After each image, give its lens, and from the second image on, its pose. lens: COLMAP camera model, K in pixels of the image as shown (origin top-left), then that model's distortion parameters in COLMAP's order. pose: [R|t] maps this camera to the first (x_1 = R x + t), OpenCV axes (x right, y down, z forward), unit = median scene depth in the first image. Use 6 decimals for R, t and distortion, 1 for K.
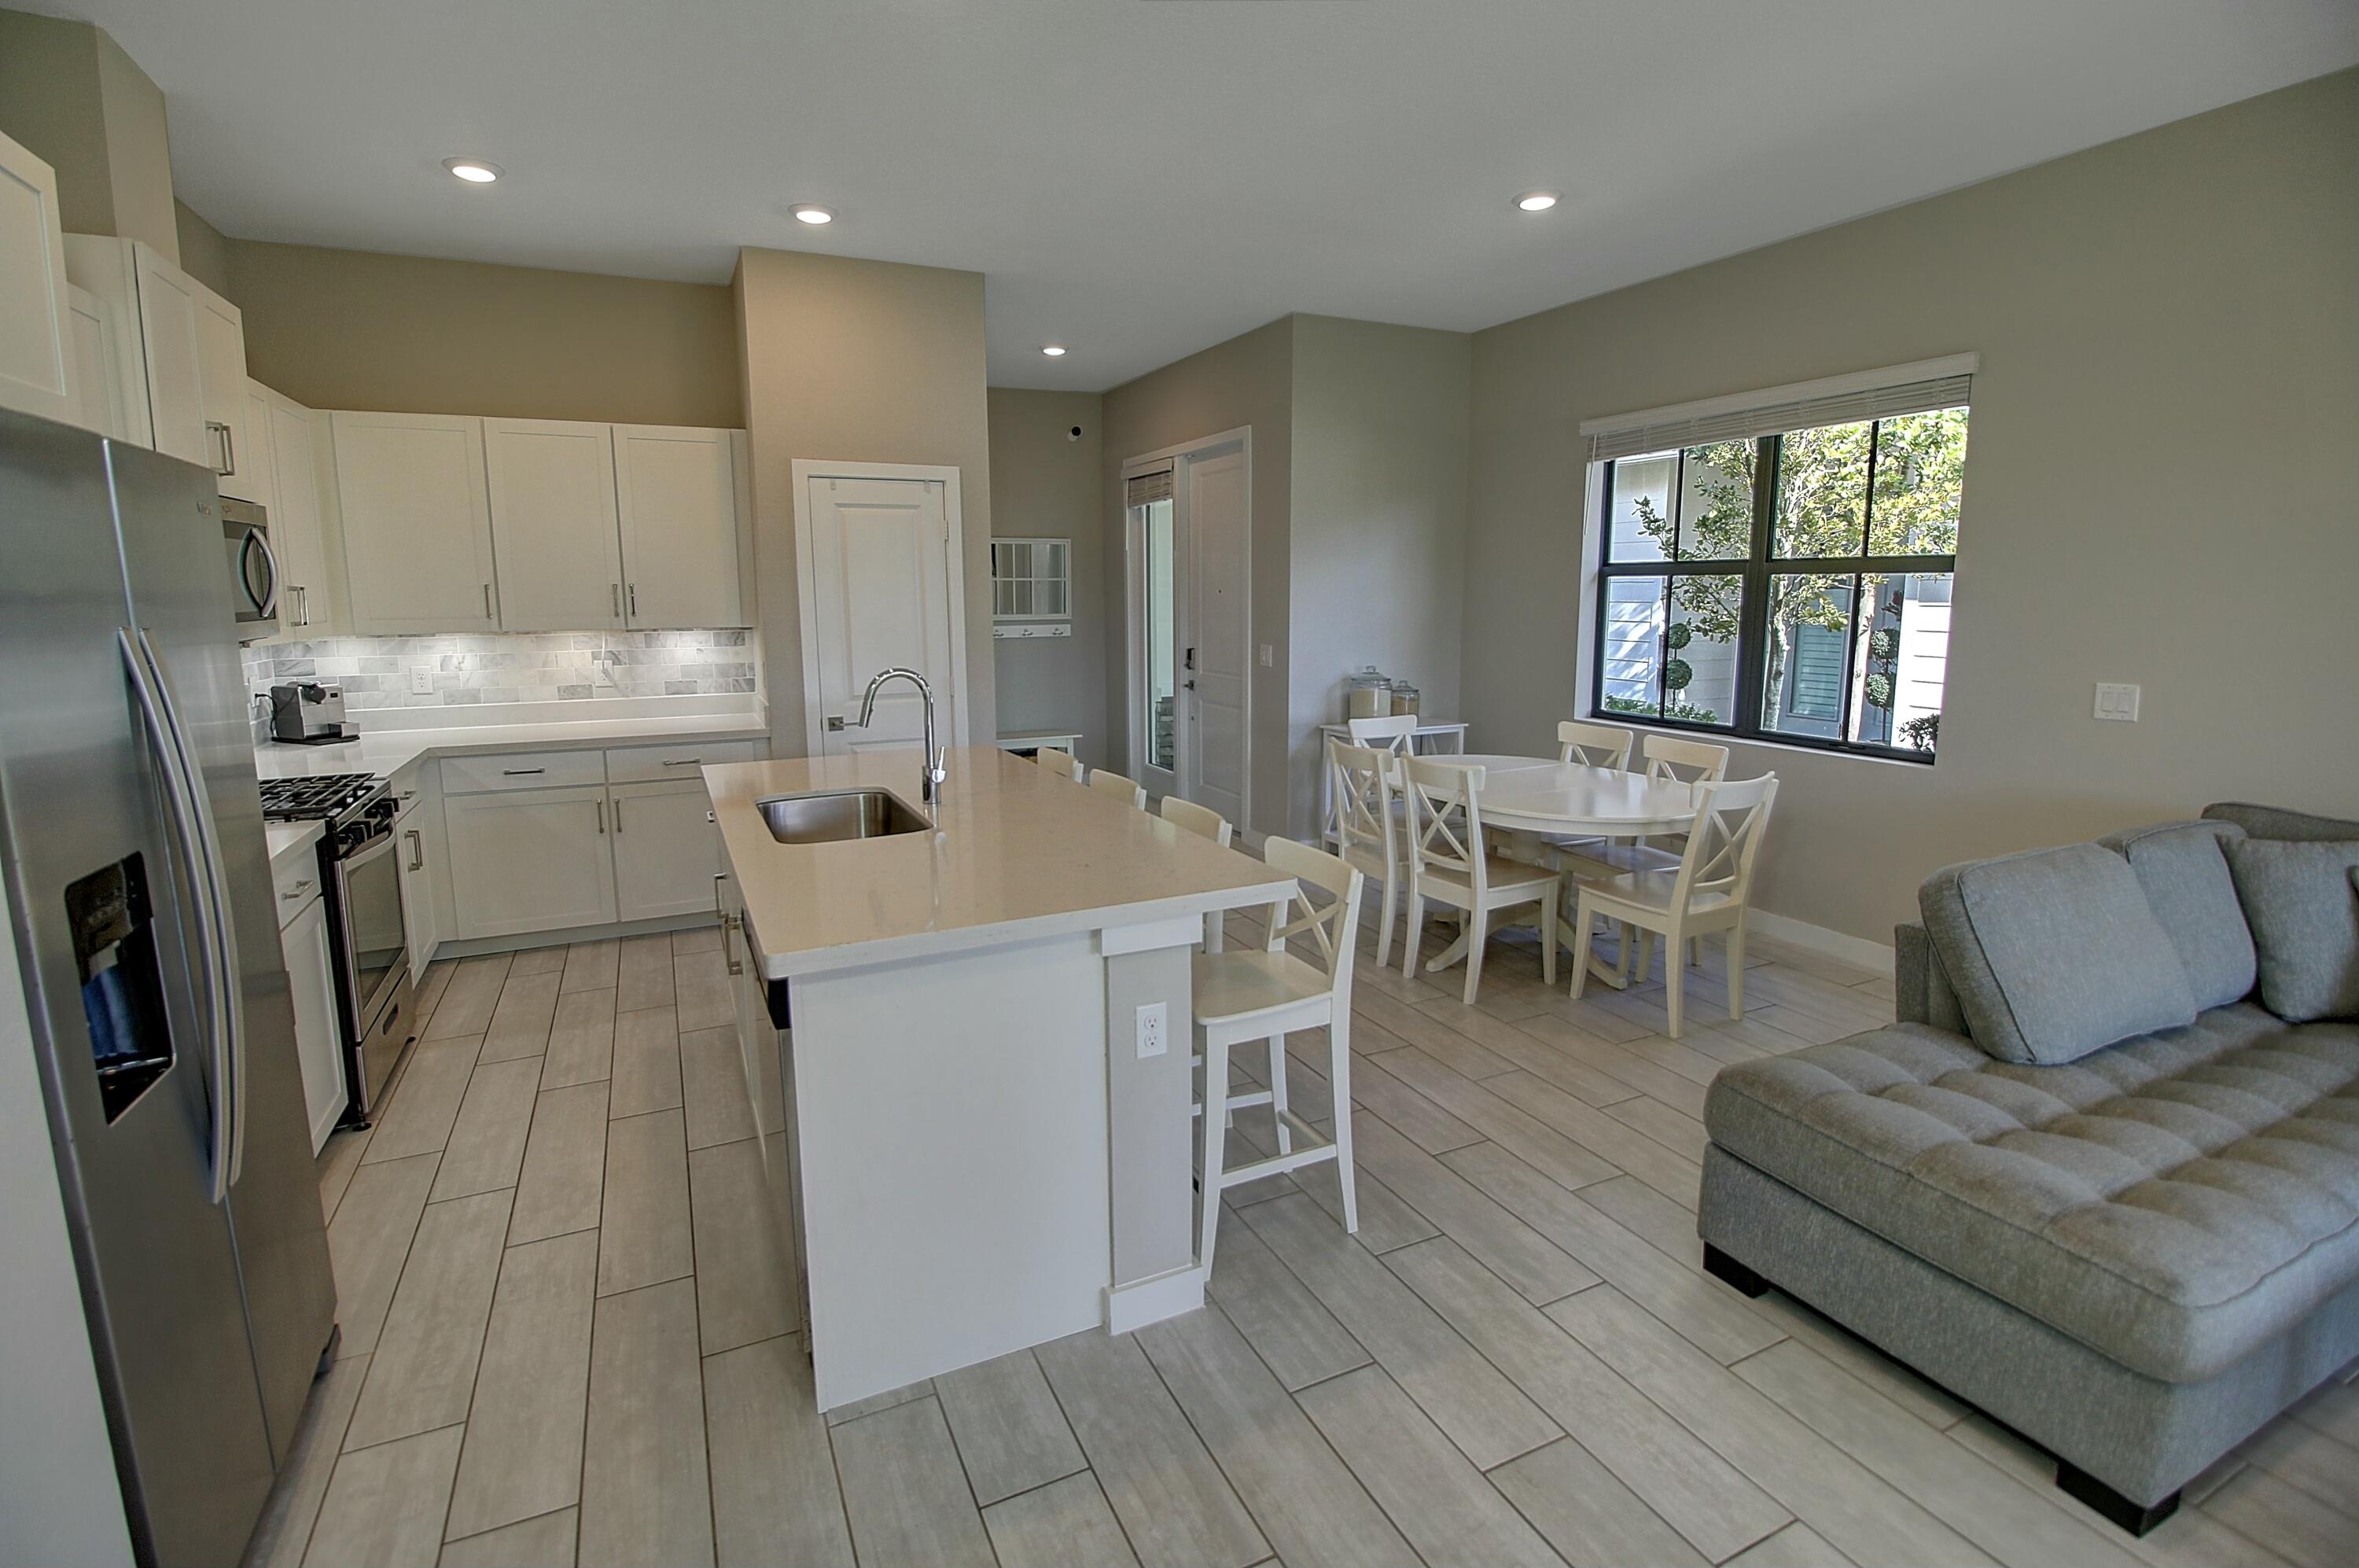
lens RADIAL K [[1088.1, 0, 1174.2], [0, 1088.1, 752.5], [0, 0, 1]] dist [-0.002151, -0.010808]
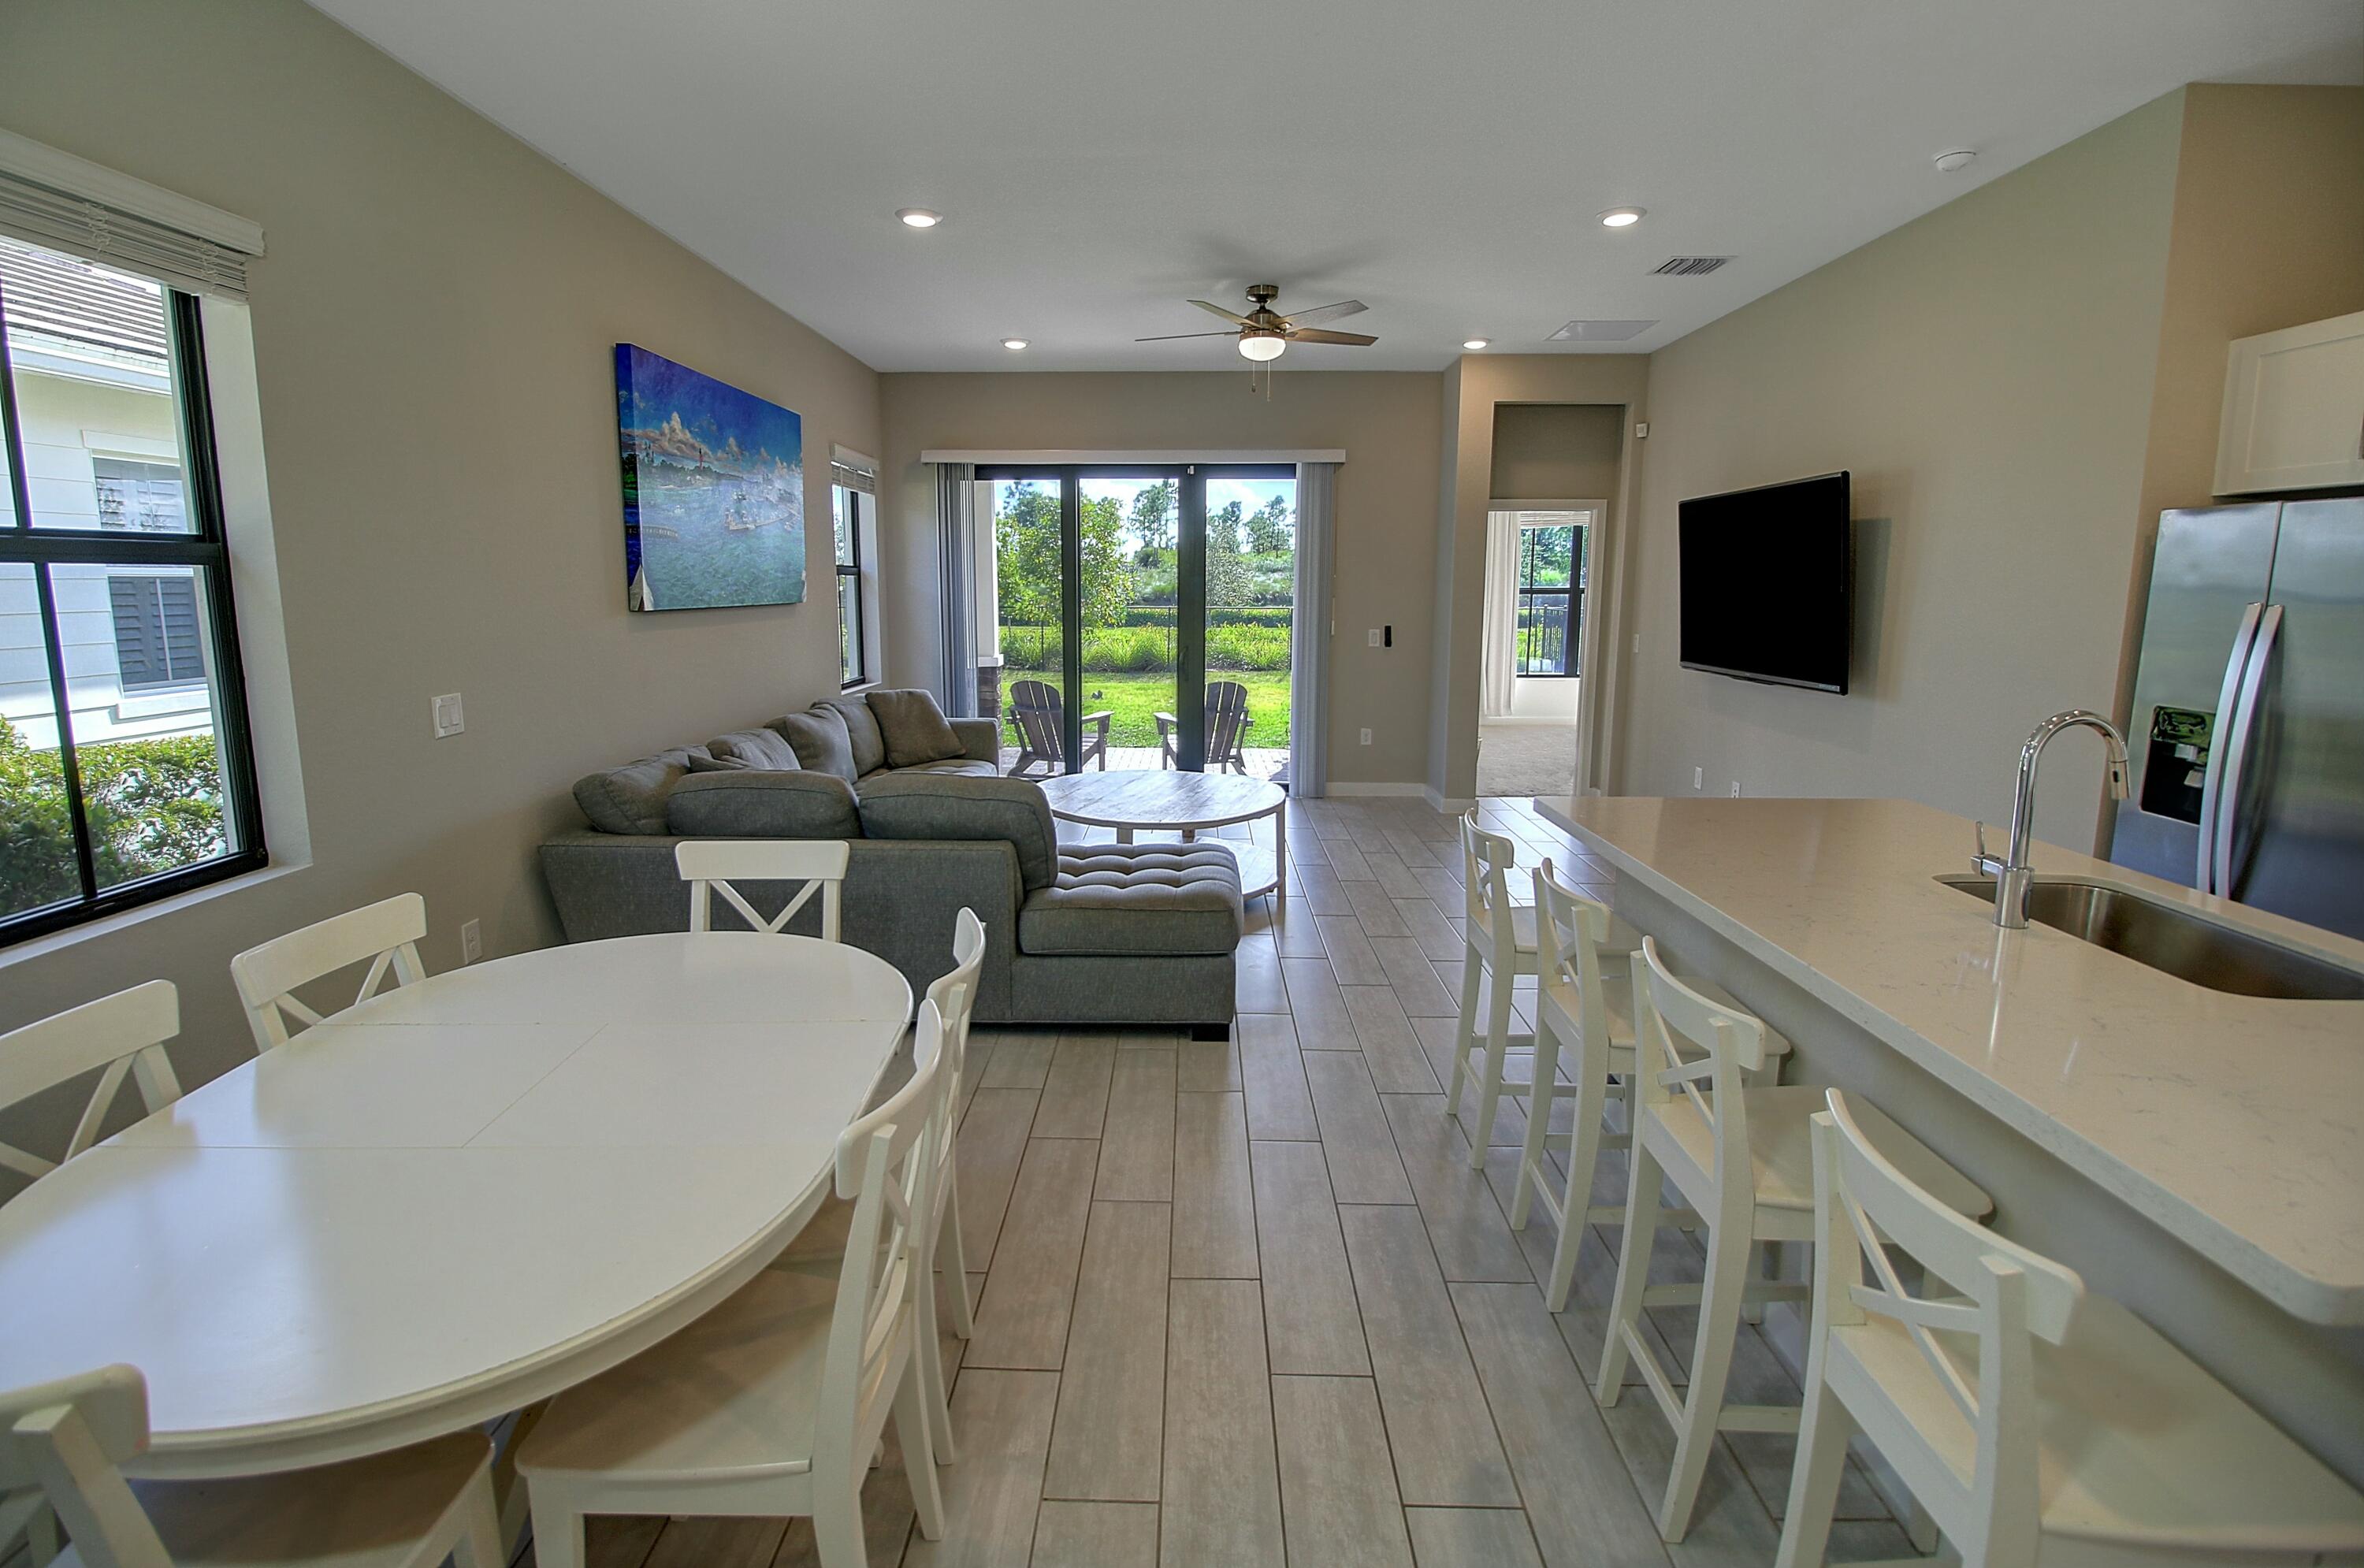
lens RADIAL K [[1090.4, 0, 1165.9], [0, 1090.4, 754.8], [0, 0, 1]] dist [-0.002151, -0.010808]
pose [[-0.890722, -0.066543, 0.449651, -0.054230], [0.071366, 0.956485, 0.282920, -0.220054], [-0.448911, 0.284093, -0.847213, 1.454736]]
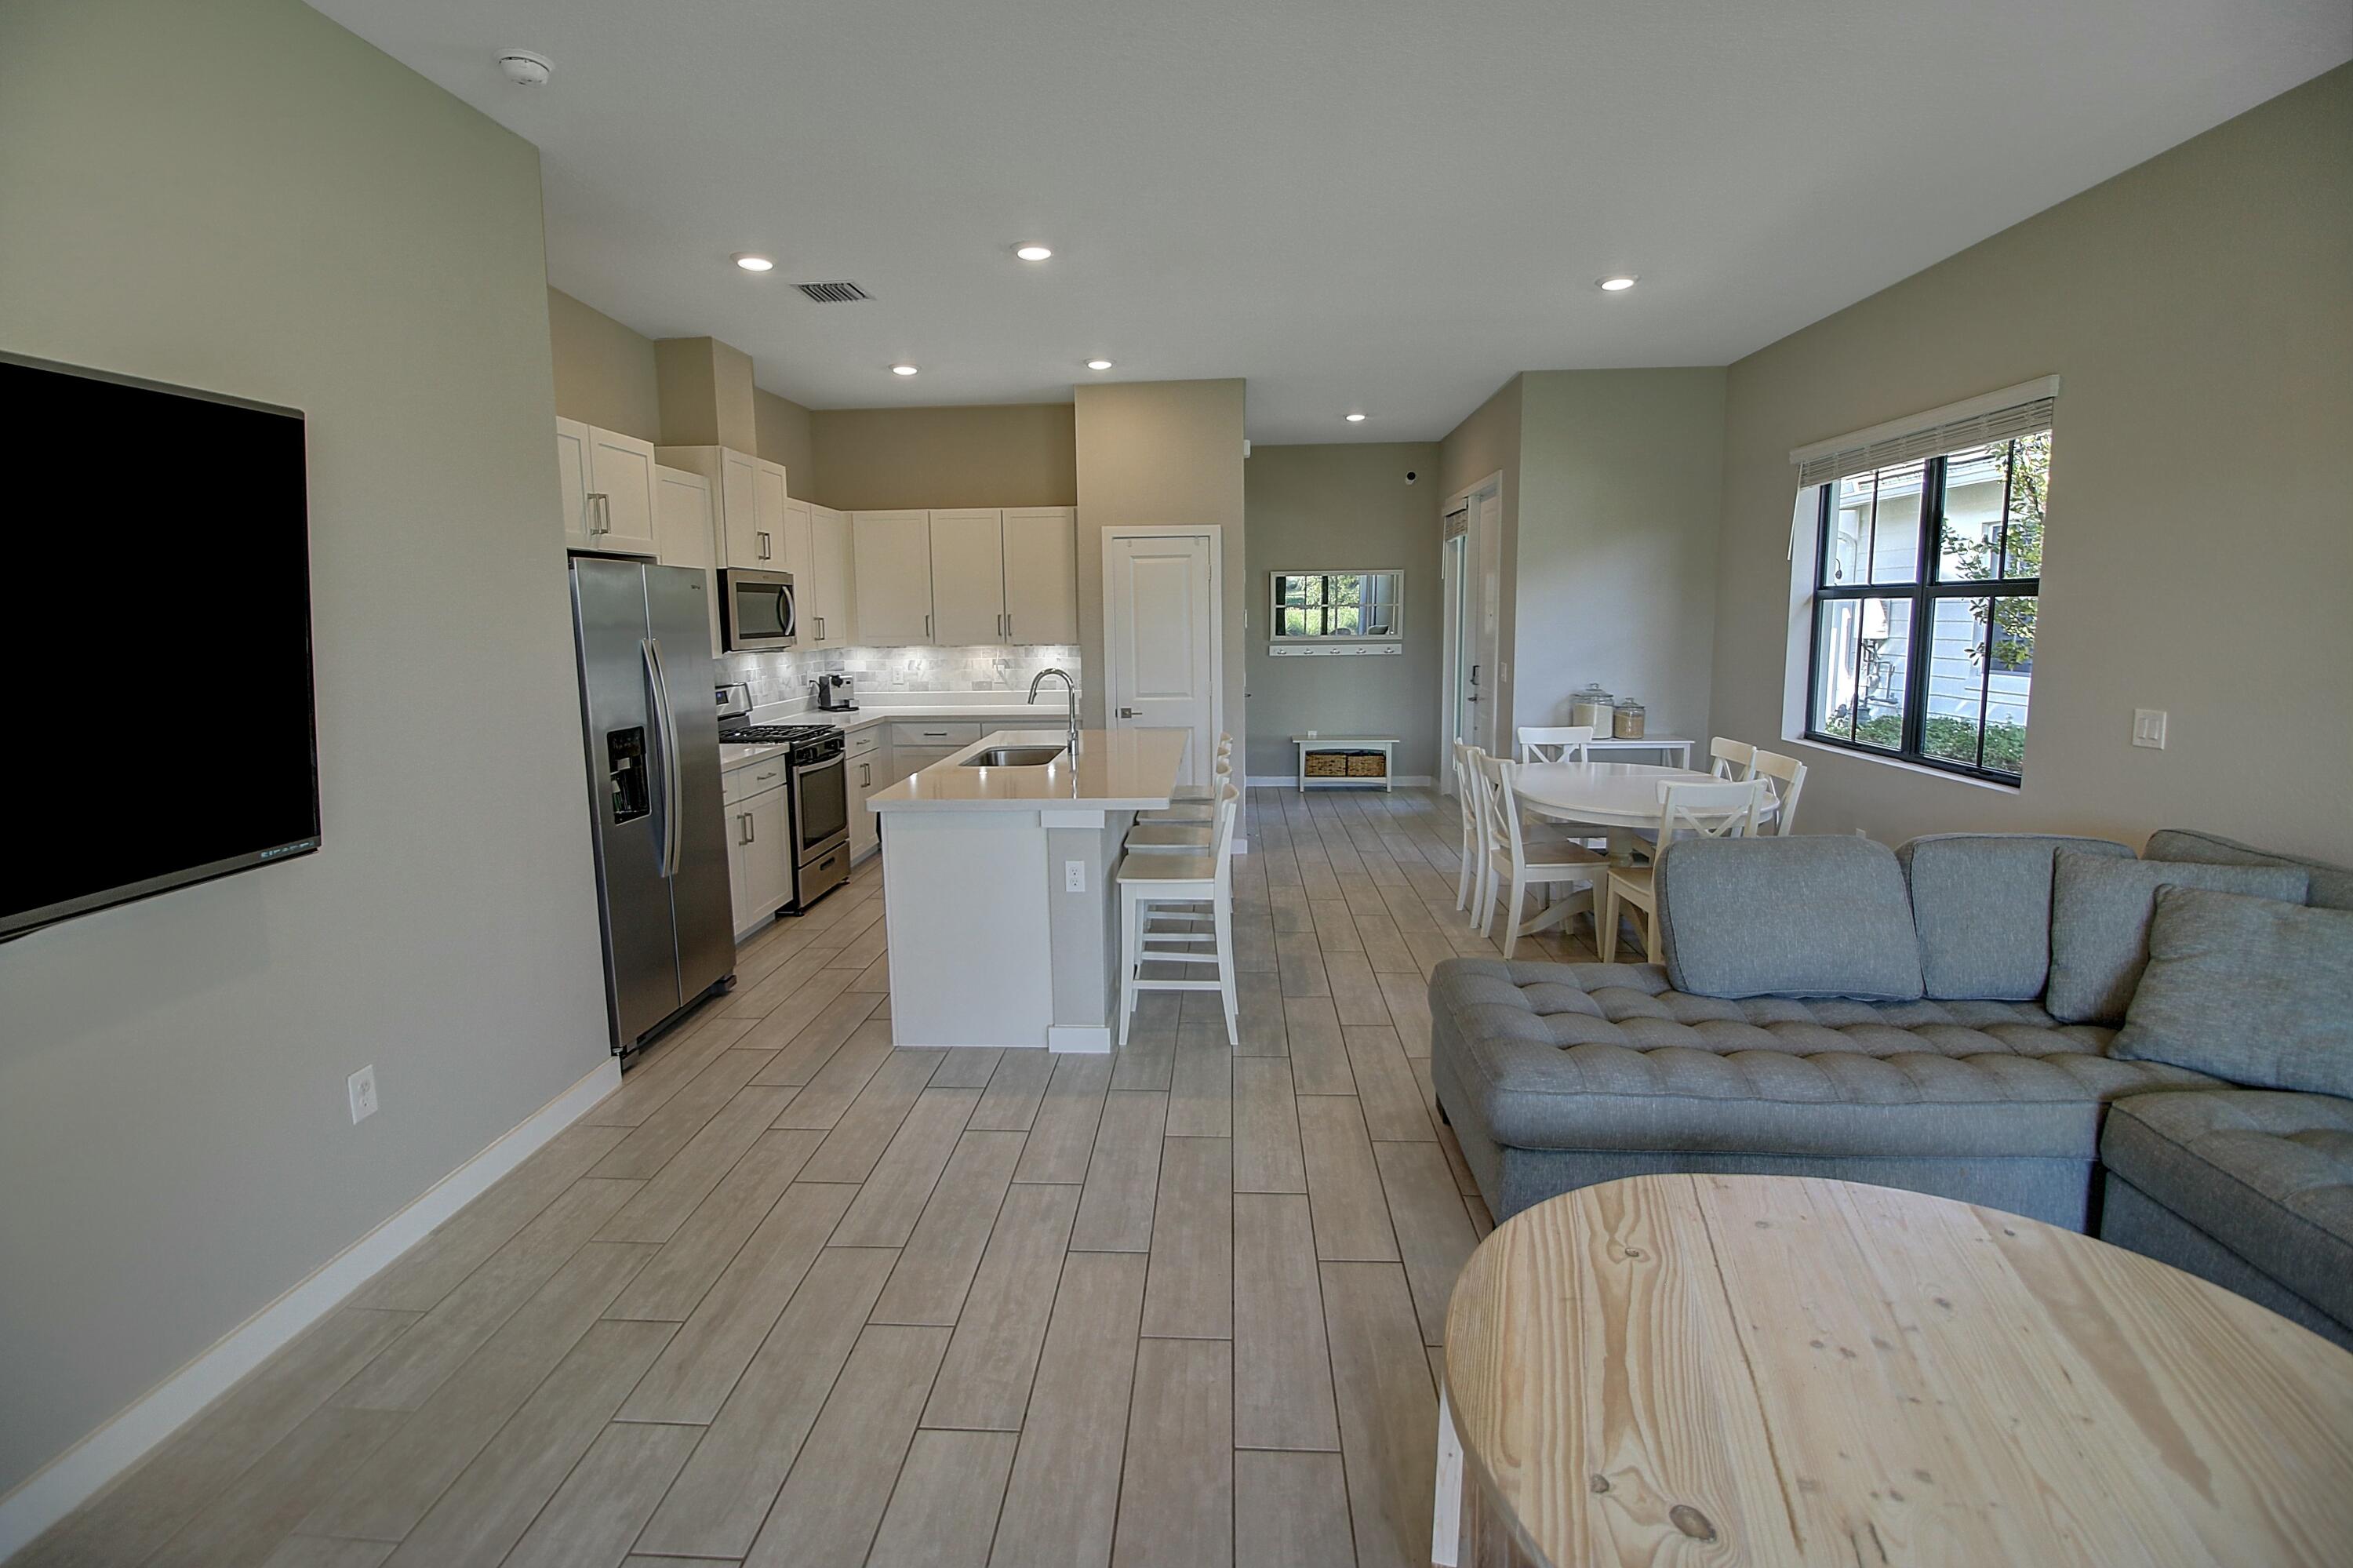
lens RADIAL K [[1085.4, 0, 1165.9], [0, 1085.4, 763.1], [0, 0, 1]] dist [-0.002151, -0.010808]
pose [[0.875293, 0.059424, -0.479928, 0.547208], [-0.063351, 0.997959, 0.008026, 0.031150], [0.479426, 0.023379, 0.877271, -0.264225]]
